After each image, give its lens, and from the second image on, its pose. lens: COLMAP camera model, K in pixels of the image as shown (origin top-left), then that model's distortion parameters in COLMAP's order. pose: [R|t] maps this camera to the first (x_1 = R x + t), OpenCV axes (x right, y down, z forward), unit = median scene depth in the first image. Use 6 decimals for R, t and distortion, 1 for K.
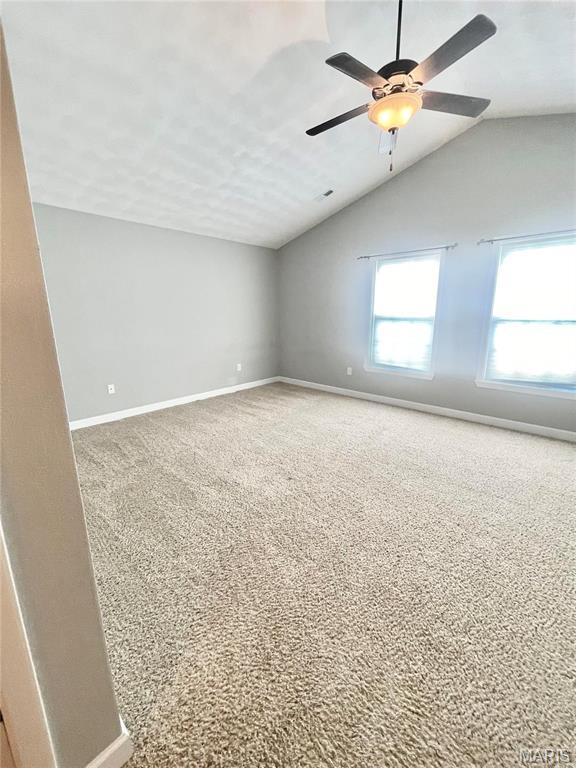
lens RADIAL K [[309.4, 0, 285.3], [0, 309.4, 383.5], [0, 0, 1]] dist [-0.005969, 0.001284]
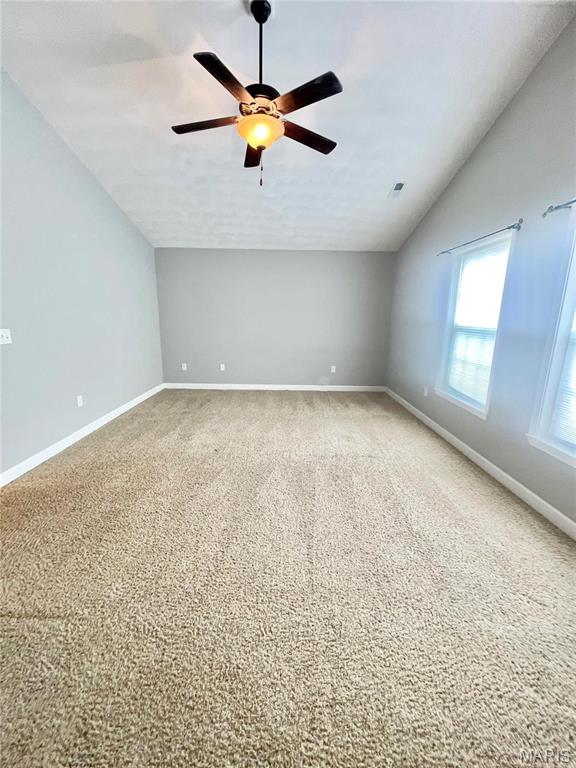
lens RADIAL K [[309.4, 0, 285.4], [0, 309.4, 381.6], [0, 0, 1]] dist [-0.005969, 0.001284]
pose [[0.677612, 0.171515, -0.715139, 0.606066], [-0.187495, 0.980580, 0.057521, -0.048965], [0.711117, 0.095108, 0.696611, 0.182607]]
